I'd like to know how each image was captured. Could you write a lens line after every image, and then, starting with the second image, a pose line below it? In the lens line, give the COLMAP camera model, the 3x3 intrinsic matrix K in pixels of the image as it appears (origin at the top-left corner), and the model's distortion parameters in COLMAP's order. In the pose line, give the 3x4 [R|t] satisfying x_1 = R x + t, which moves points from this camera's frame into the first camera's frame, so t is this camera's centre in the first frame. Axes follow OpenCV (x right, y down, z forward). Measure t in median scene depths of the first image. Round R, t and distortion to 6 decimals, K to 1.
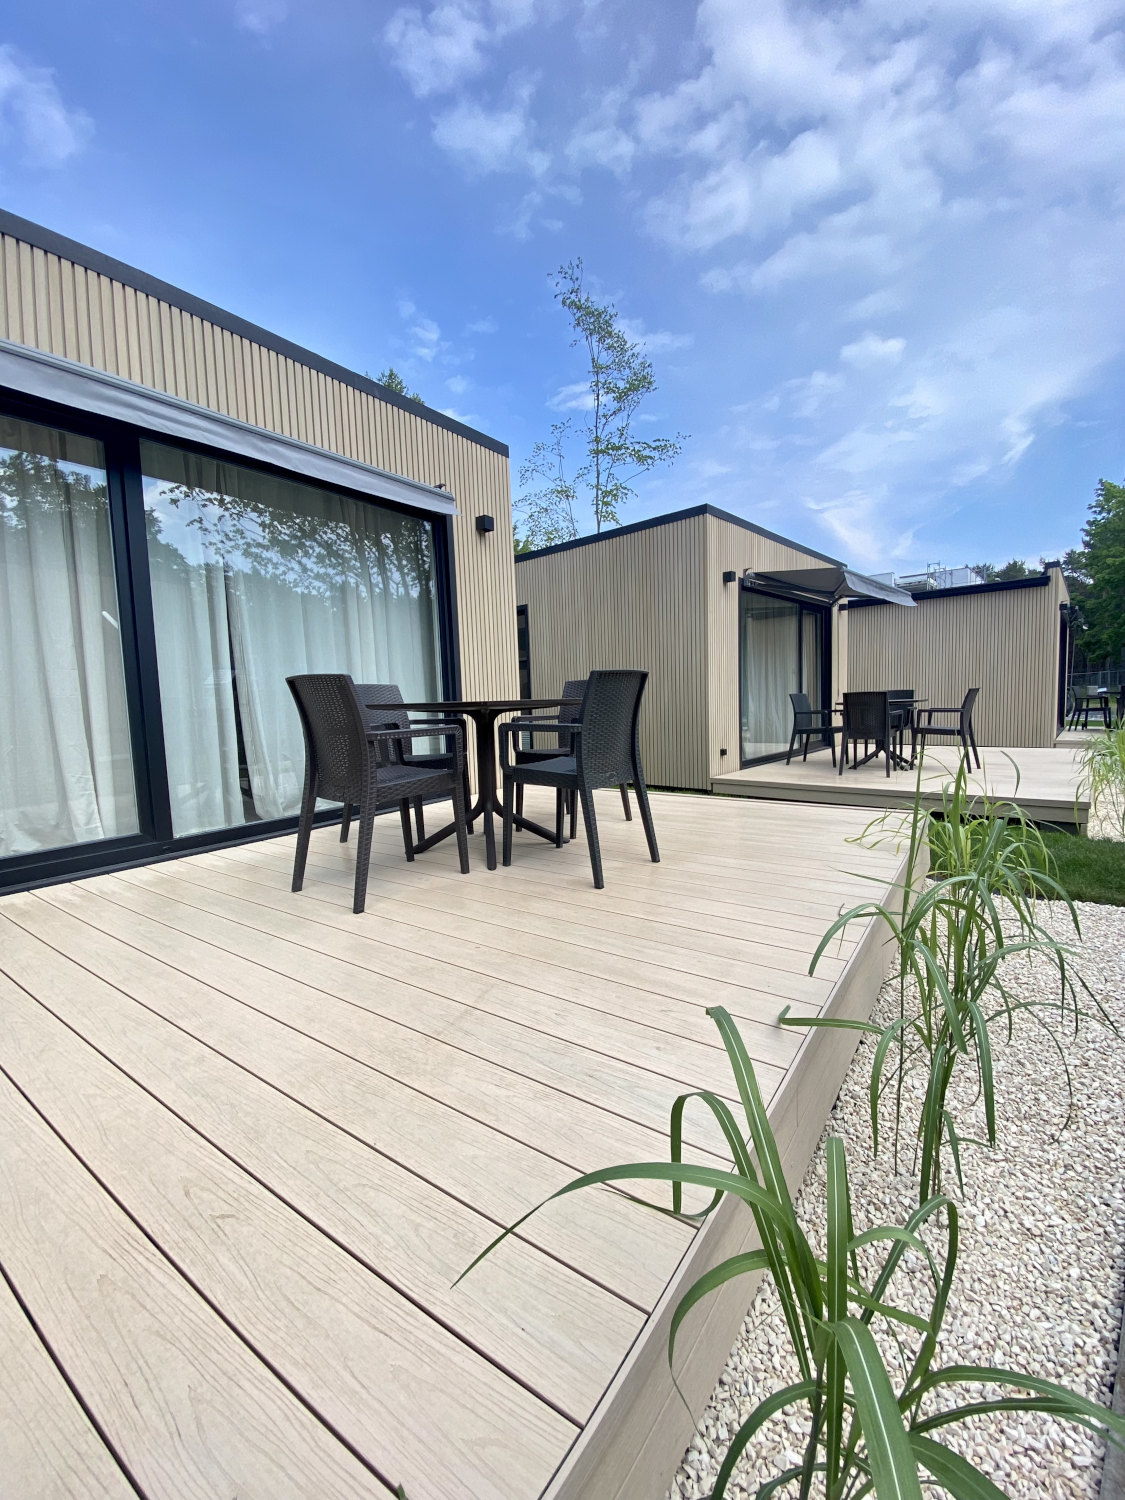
lens RADIAL K [[609.0, 0, 570.1], [0, 609.0, 753.5], [0, 0, 1]] dist [0.000933, -0.010258]
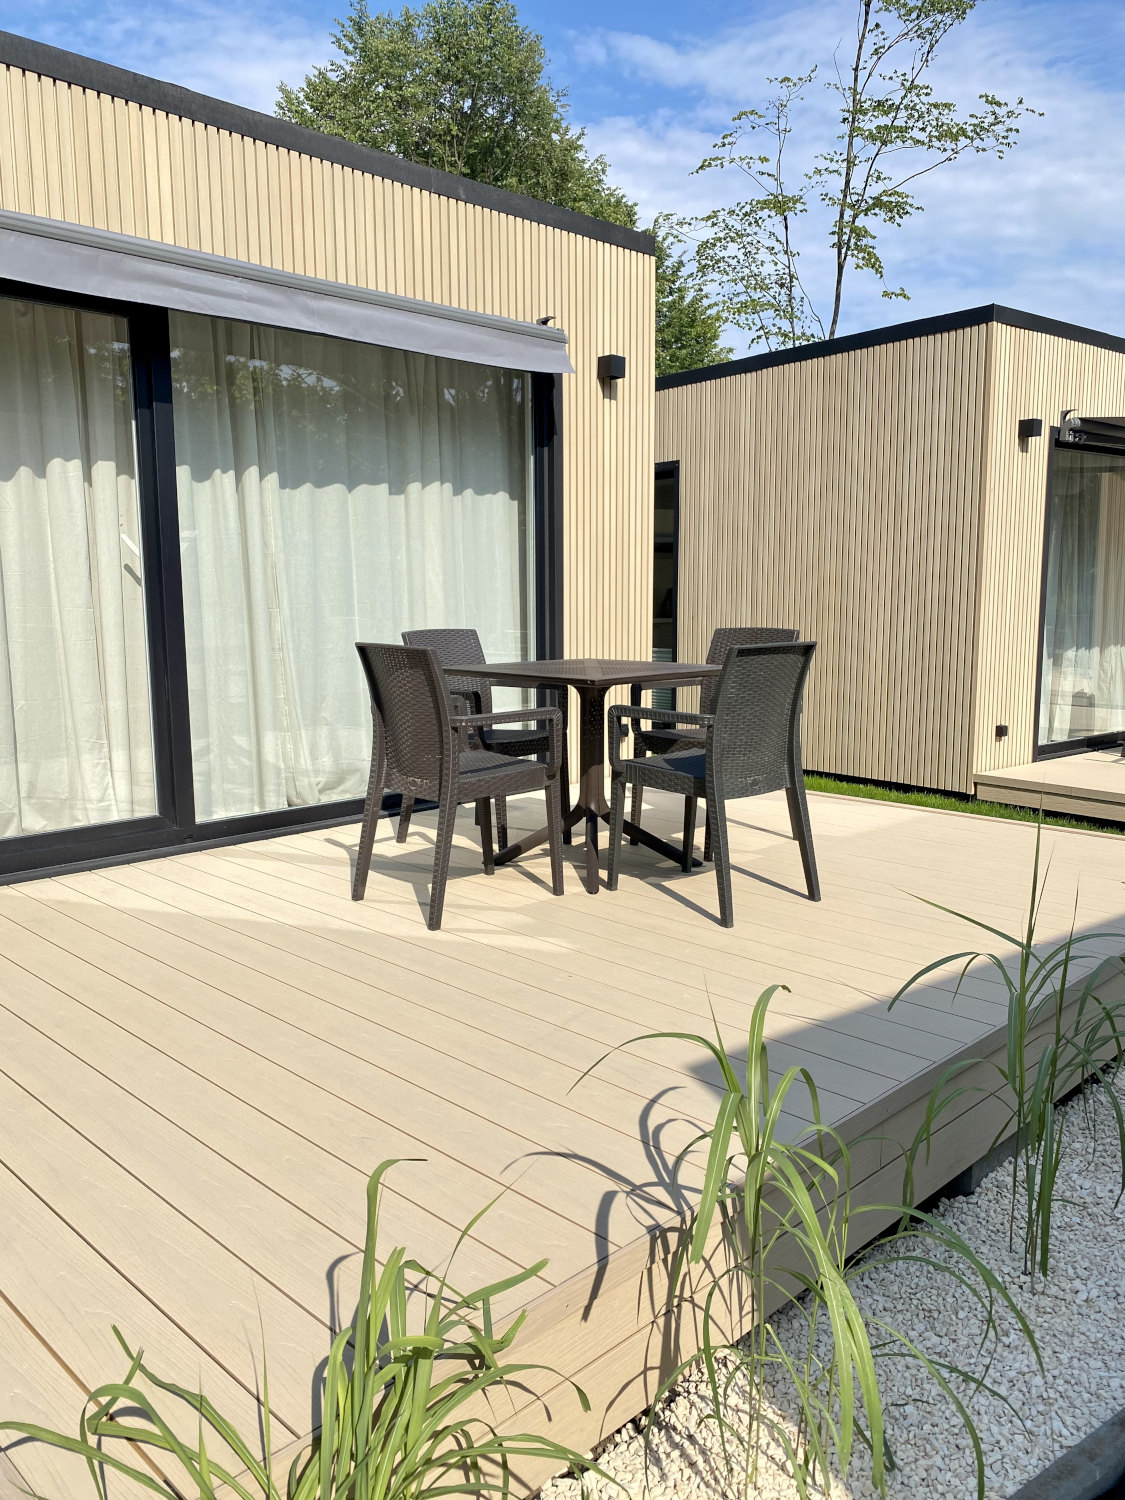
lens RADIAL K [[1135.9, 0, 554.3], [0, 1135.9, 755.9], [0, 0, 1]] dist [0.013256, -0.008090]
pose [[0.982498, 0.052549, -0.178706, 0.028633], [-0.042820, 0.997405, 0.057868, -0.024839], [0.181283, -0.049203, 0.982199, -0.164619]]
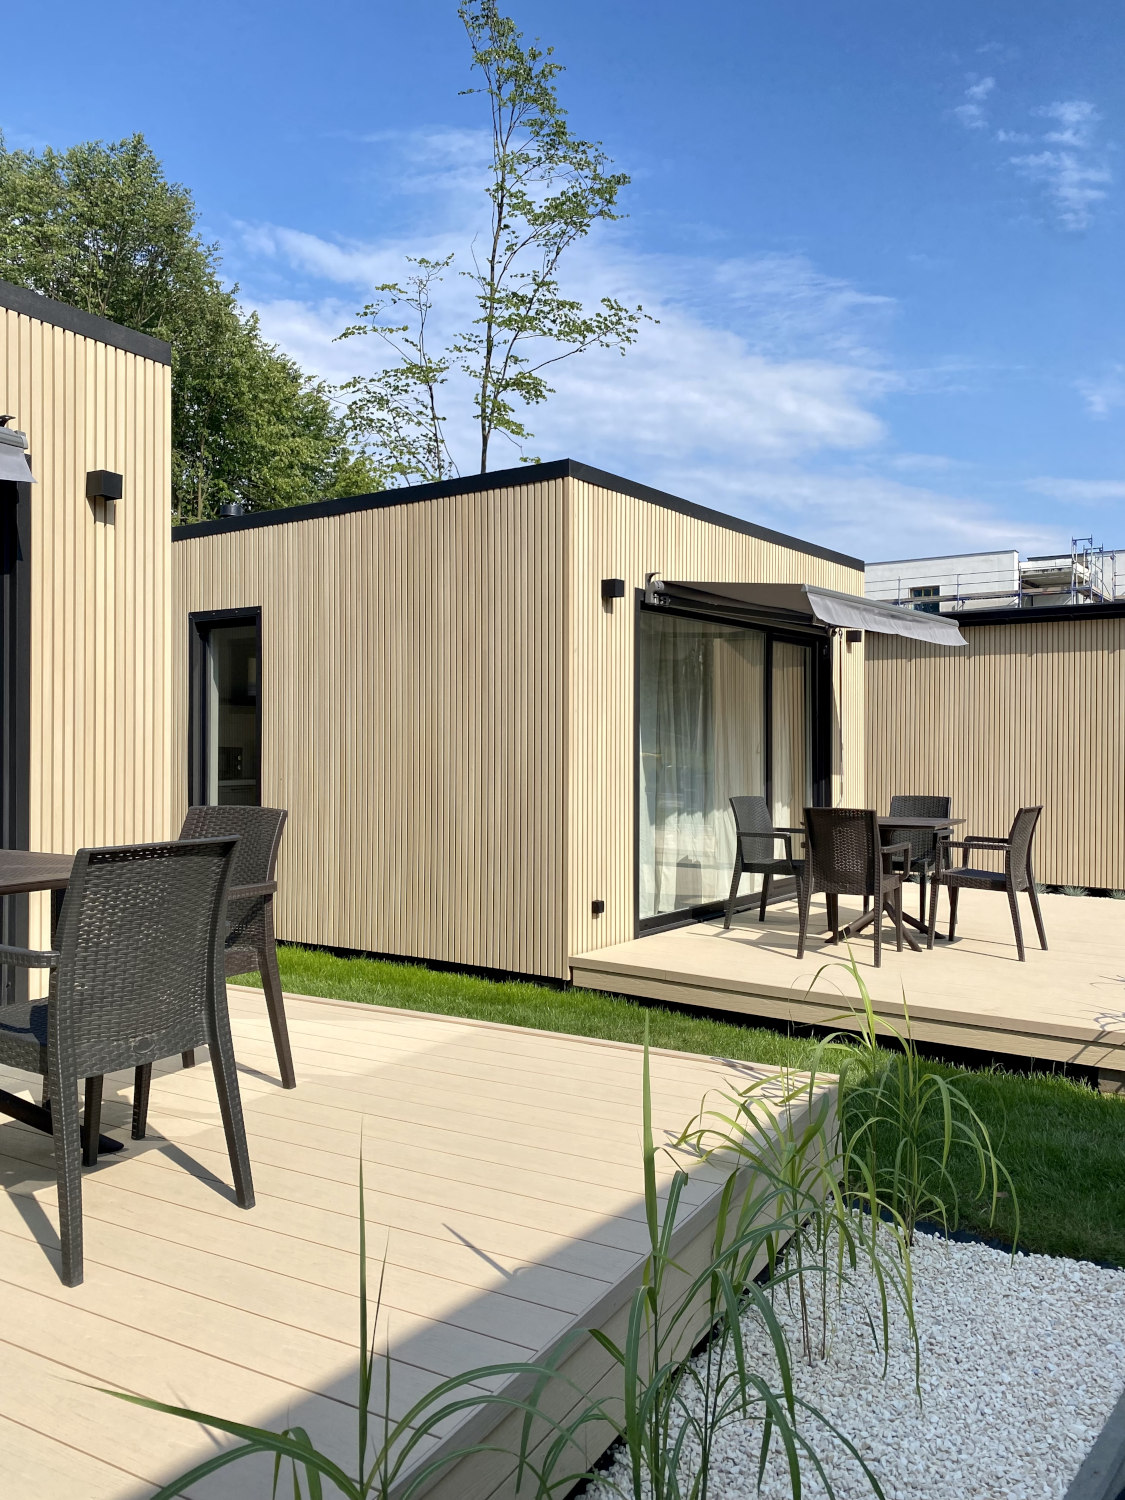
lens RADIAL K [[1147.0, 0, 563.7], [0, 1147.0, 747.2], [0, 0, 1]] dist [0.012395, -0.009370]
pose [[0.993979, 0.036242, 0.103406, 0.121327], [-0.026552, 0.995257, -0.093591, -0.050816], [-0.106308, 0.090282, 0.990226, -0.011254]]
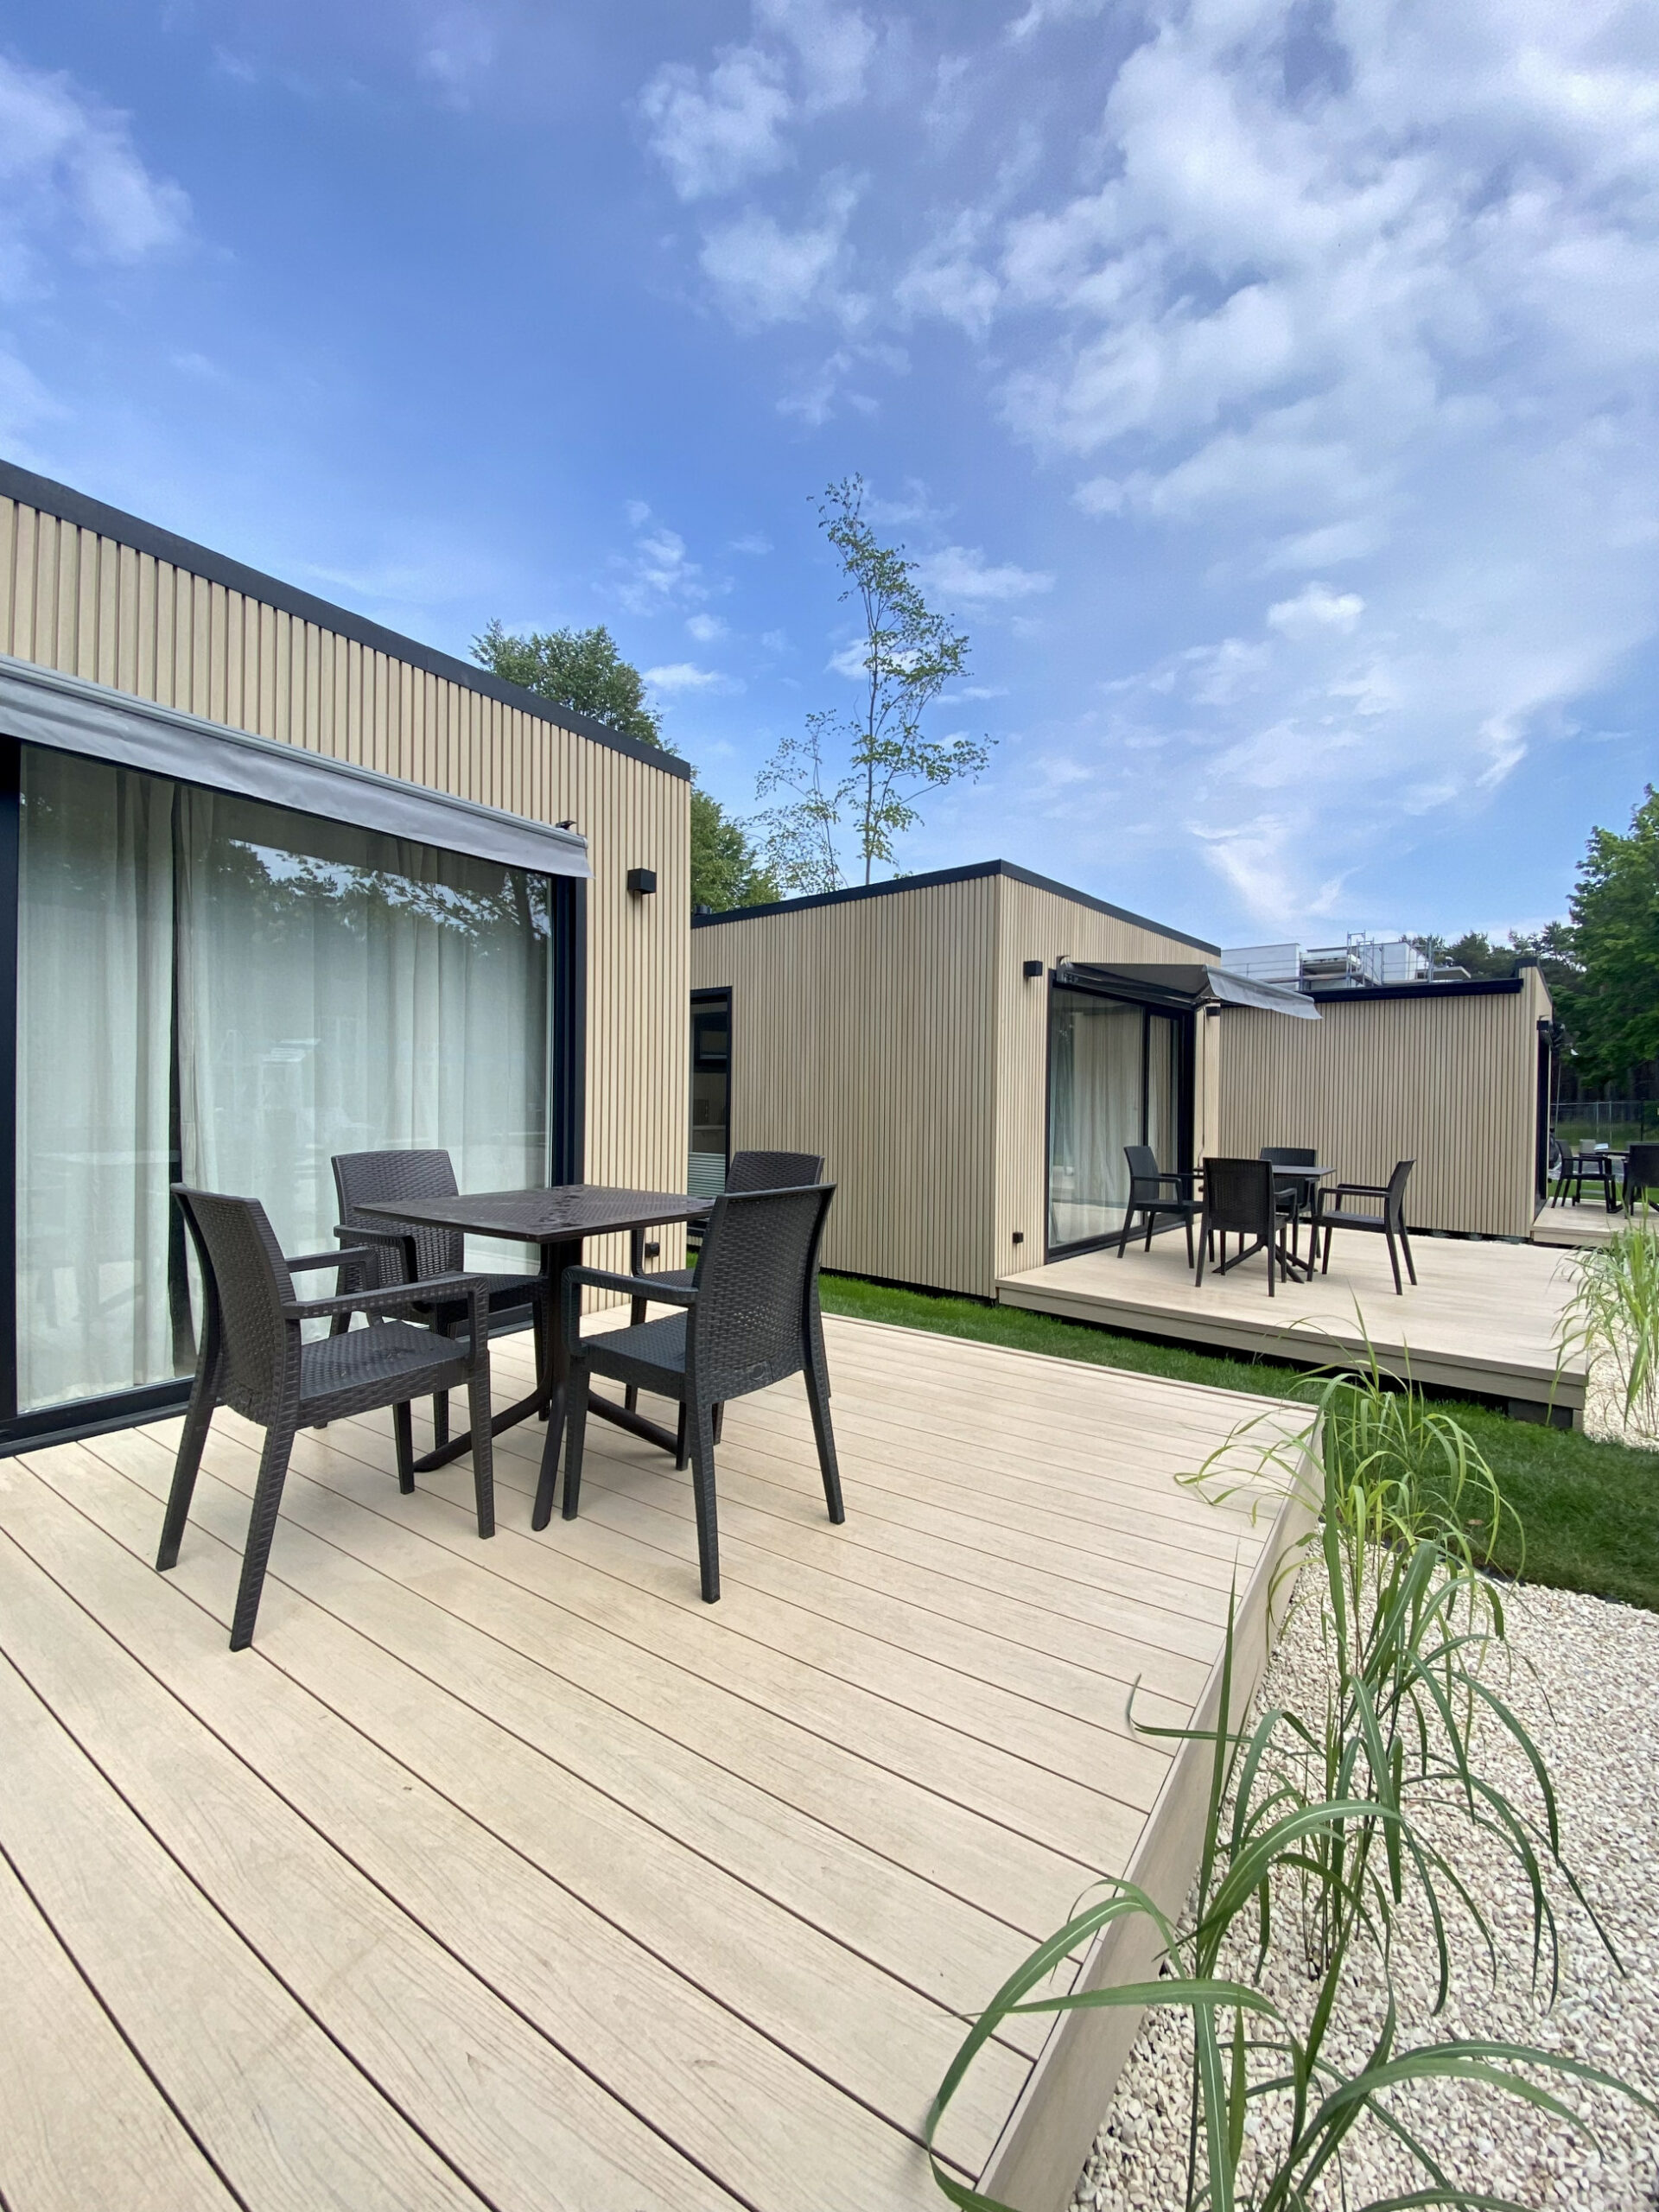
lens RADIAL K [[900.2, 0, 831.5], [0, 900.2, 1115.9], [0, 0, 1]] dist [0.001124, -0.013578]
pose [[0.998831, 0.047558, 0.008697, 0.046310], [-0.046797, 0.996223, -0.073146, -0.055138], [-0.012142, 0.072654, 0.997283, 0.056662]]
